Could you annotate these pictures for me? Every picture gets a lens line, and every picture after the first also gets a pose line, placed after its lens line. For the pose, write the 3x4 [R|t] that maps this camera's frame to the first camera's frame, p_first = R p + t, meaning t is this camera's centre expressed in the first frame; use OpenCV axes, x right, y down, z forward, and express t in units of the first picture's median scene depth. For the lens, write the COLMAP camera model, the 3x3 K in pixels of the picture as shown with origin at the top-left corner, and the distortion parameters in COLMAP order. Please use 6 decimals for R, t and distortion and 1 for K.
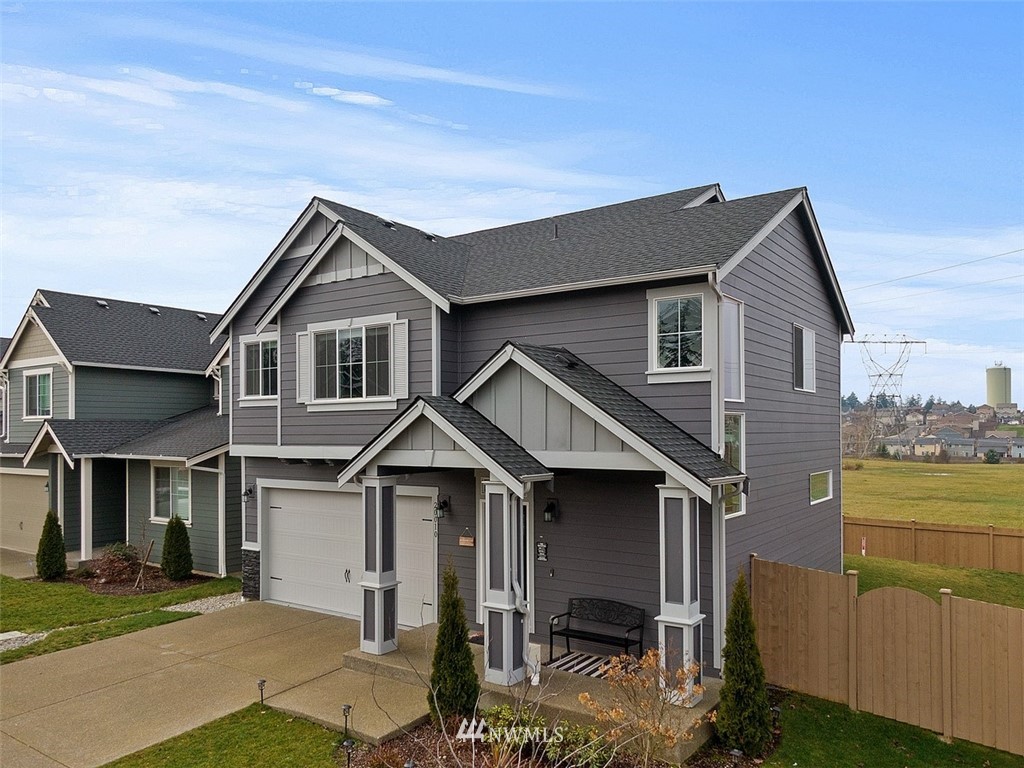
lens RADIAL K [[743.8, 0, 518.6], [0, 743.8, 423.2], [0, 0, 1]] dist [0.027306, -0.016235]
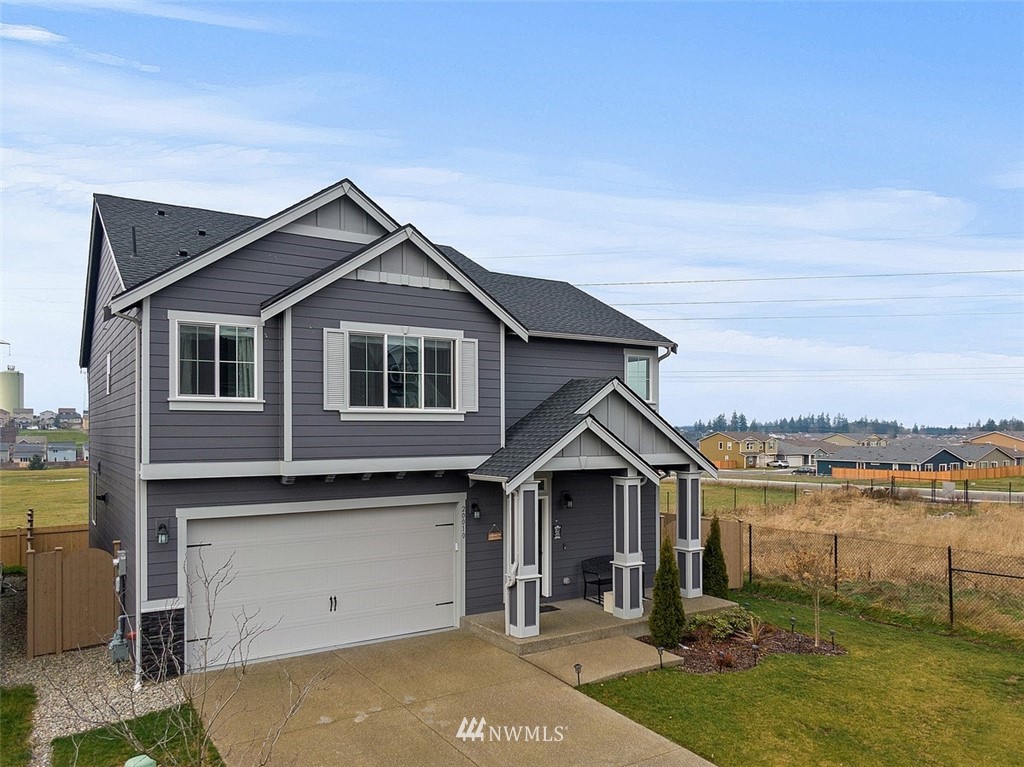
lens RADIAL K [[743.8, 0, 516.4], [0, 743.8, 428.0], [0, 0, 1]] dist [0.027306, -0.016235]
pose [[0.379566, 0.007715, 0.925132, -1.089905], [-0.007618, 0.999957, -0.005214, -0.003864], [-0.925133, -0.005068, 0.379609, 0.509165]]
